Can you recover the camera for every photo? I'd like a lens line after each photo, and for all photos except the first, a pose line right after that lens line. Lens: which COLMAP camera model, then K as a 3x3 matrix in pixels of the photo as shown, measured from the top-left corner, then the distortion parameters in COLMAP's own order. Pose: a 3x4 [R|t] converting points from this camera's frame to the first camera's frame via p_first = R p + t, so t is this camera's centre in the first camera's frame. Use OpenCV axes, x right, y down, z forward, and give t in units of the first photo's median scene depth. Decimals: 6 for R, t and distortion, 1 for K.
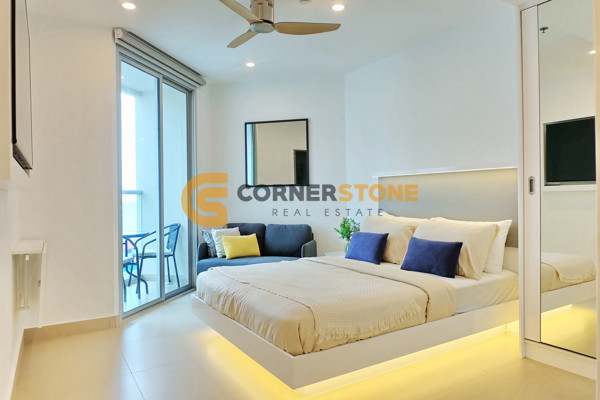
lens RADIAL K [[414.3, 0, 300.0], [0, 414.3, 200.0], [0, 0, 1]] dist [-0.056625, 0.054368]
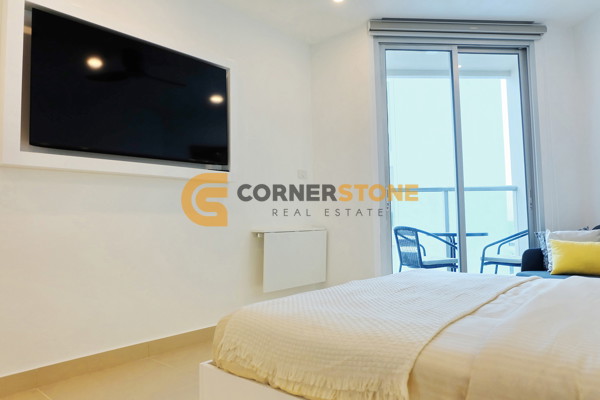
lens RADIAL K [[414.3, 0, 300.0], [0, 414.3, 200.0], [0, 0, 1]] dist [-0.056625, 0.054368]
pose [[0.307271, -0.050417, -0.950286, 0.323039], [0.011051, 0.998717, -0.049413, 0.049894], [0.951558, 0.004682, 0.307434, 0.389494]]
